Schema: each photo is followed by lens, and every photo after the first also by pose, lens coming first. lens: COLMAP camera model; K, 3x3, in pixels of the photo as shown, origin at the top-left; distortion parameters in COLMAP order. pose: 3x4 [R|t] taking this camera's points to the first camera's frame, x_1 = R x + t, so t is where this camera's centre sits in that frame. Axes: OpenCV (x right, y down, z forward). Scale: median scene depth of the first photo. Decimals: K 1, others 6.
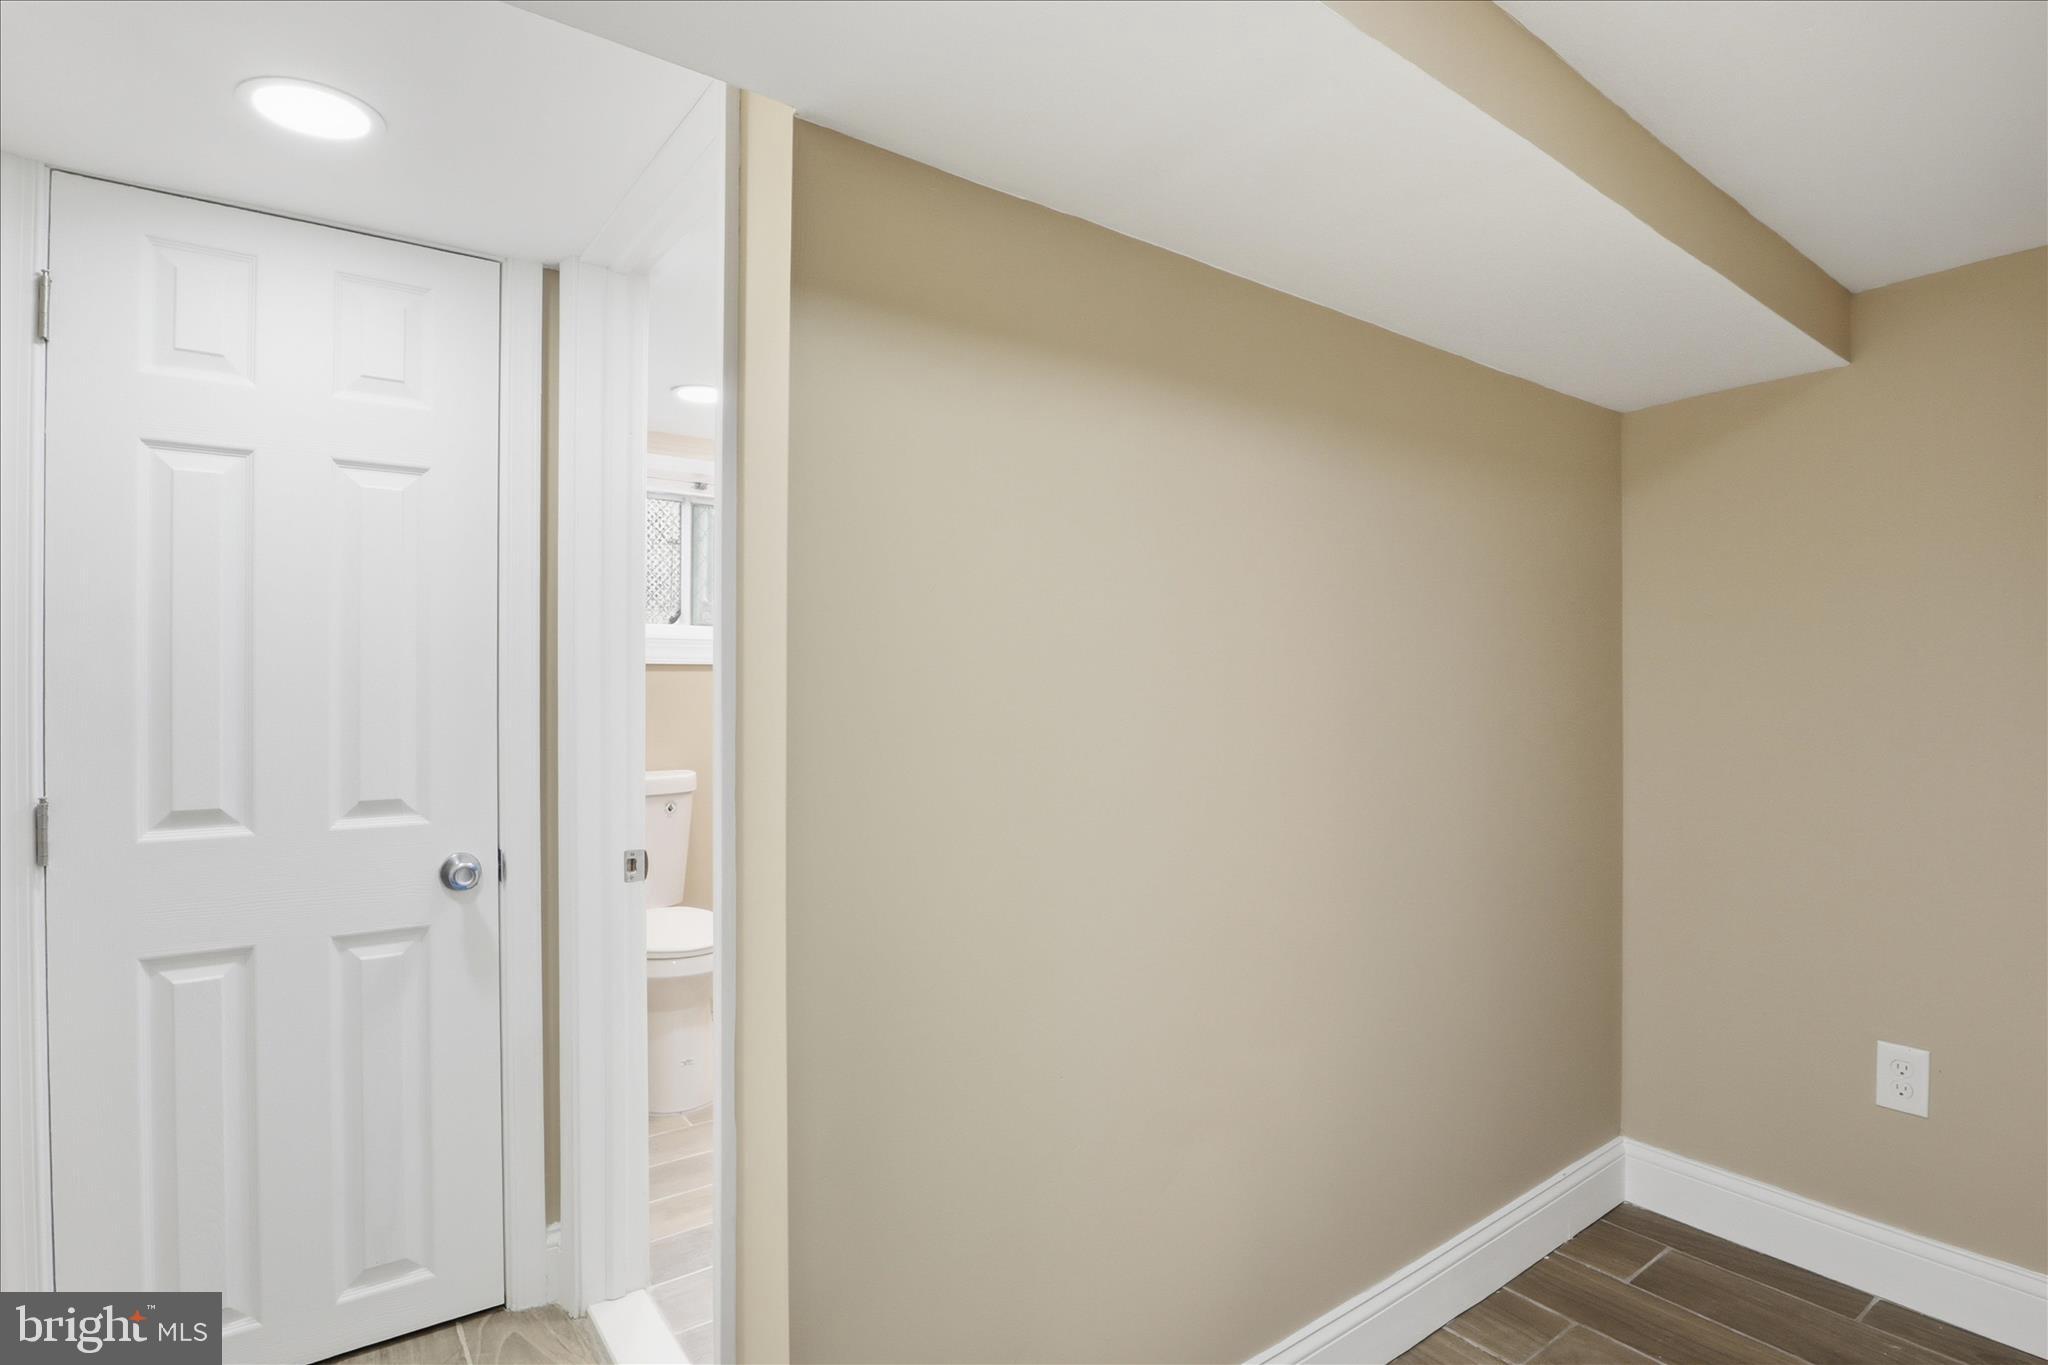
lens RADIAL K [[1029.6, 0, 1028.3], [0, 1029.6, 683.9], [0, 0, 1]] dist [-0.018781, 0.001843]
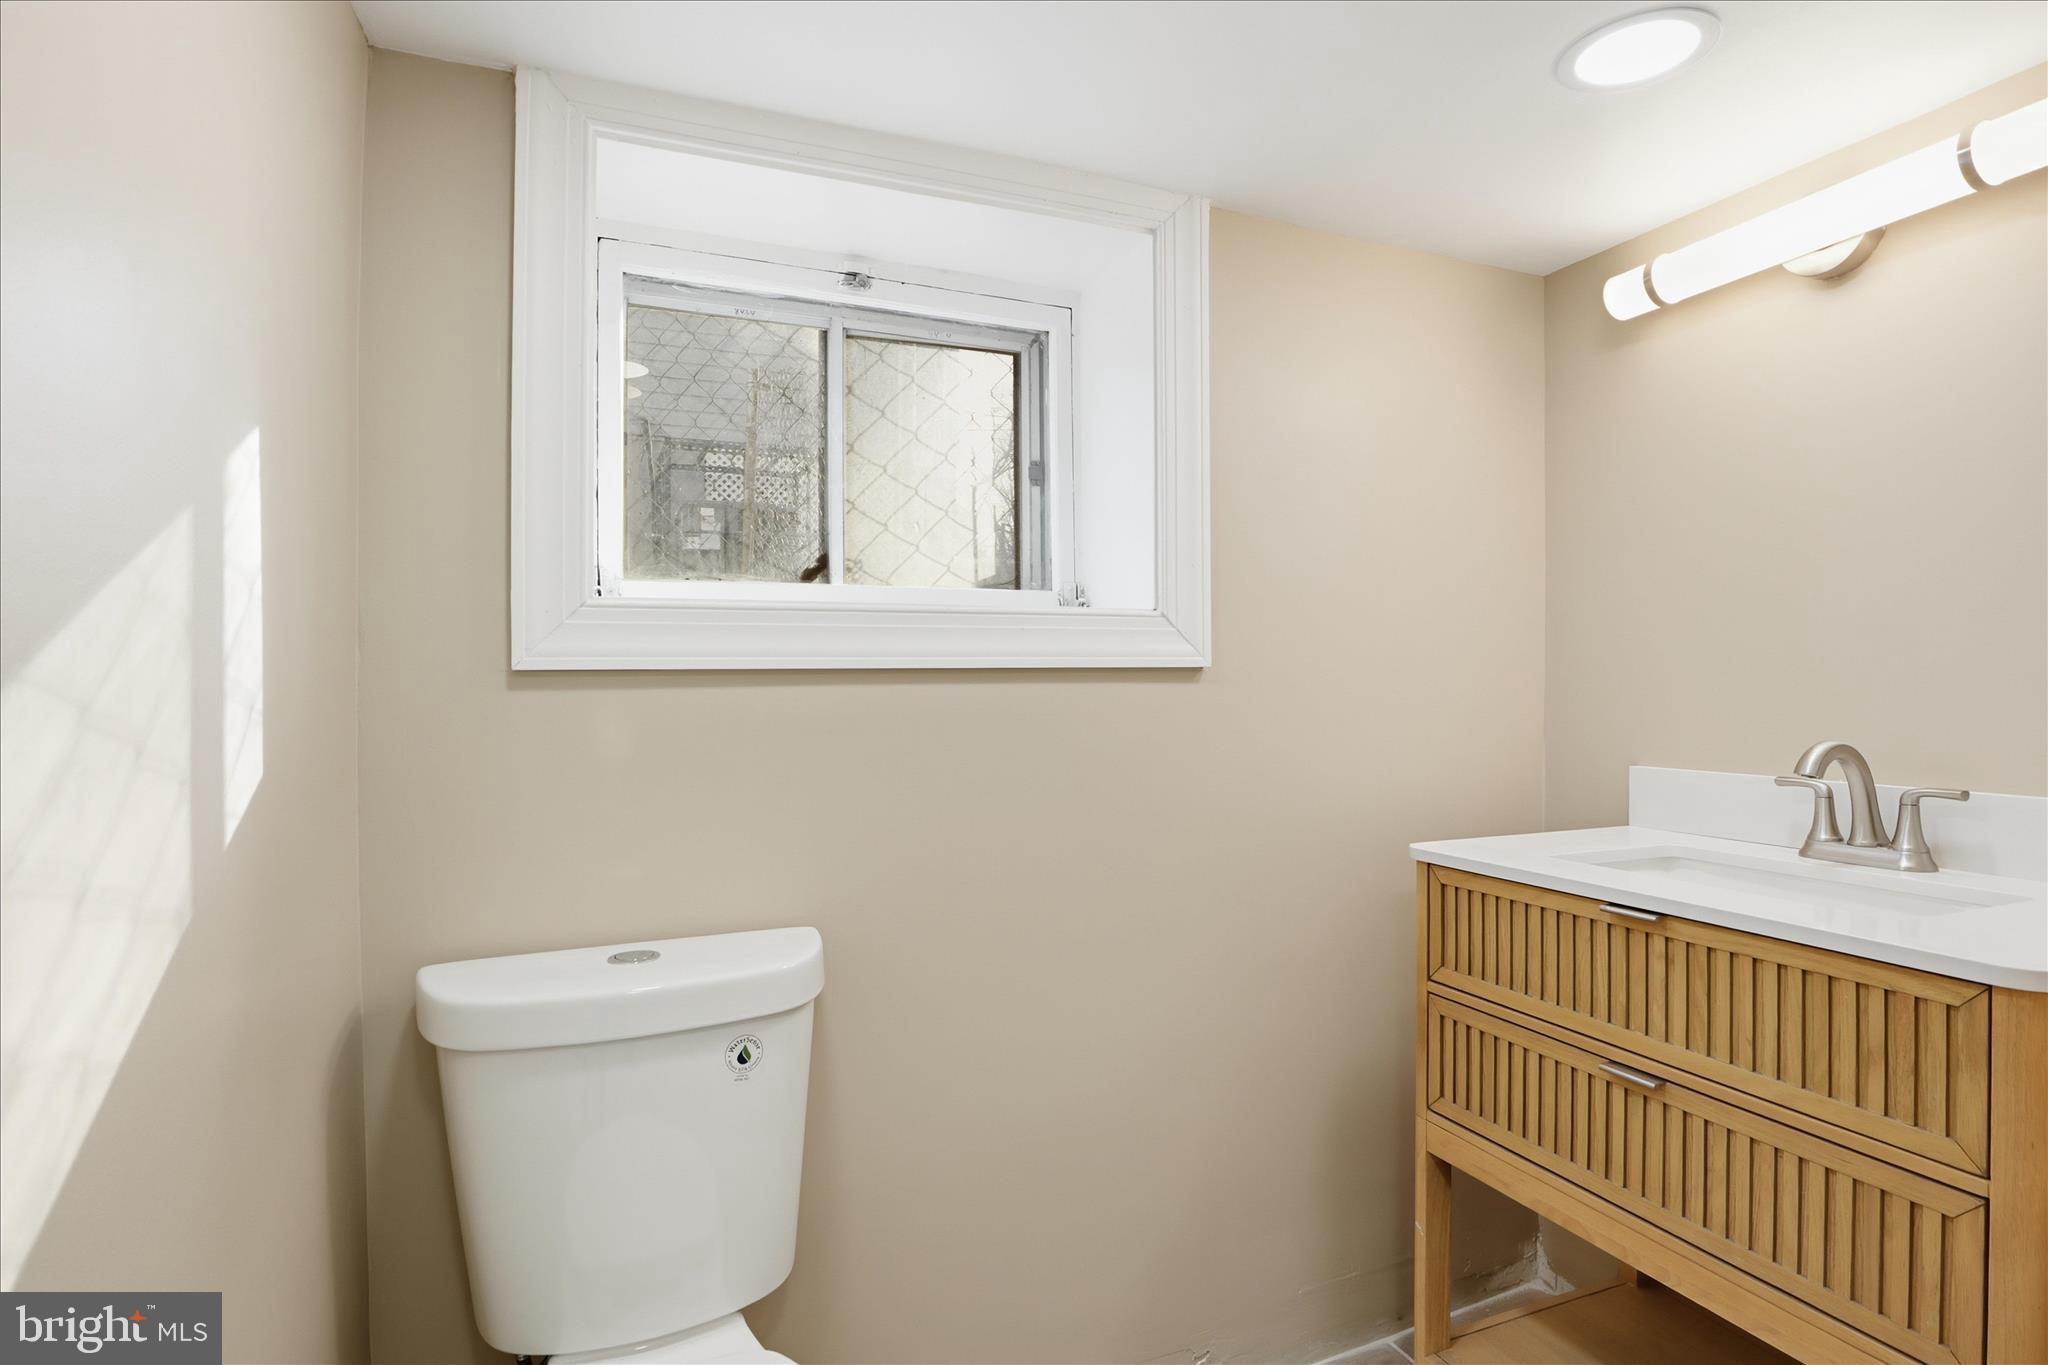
lens RADIAL K [[1029.6, 0, 1025.1], [0, 1029.6, 678.6], [0, 0, 1]] dist [-0.018781, 0.001843]
pose [[0.968870, -0.007077, -0.247471, -0.150348], [0.007115, 0.999974, -0.000740, -0.014967], [0.247470, -0.001044, 0.968895, 0.640192]]
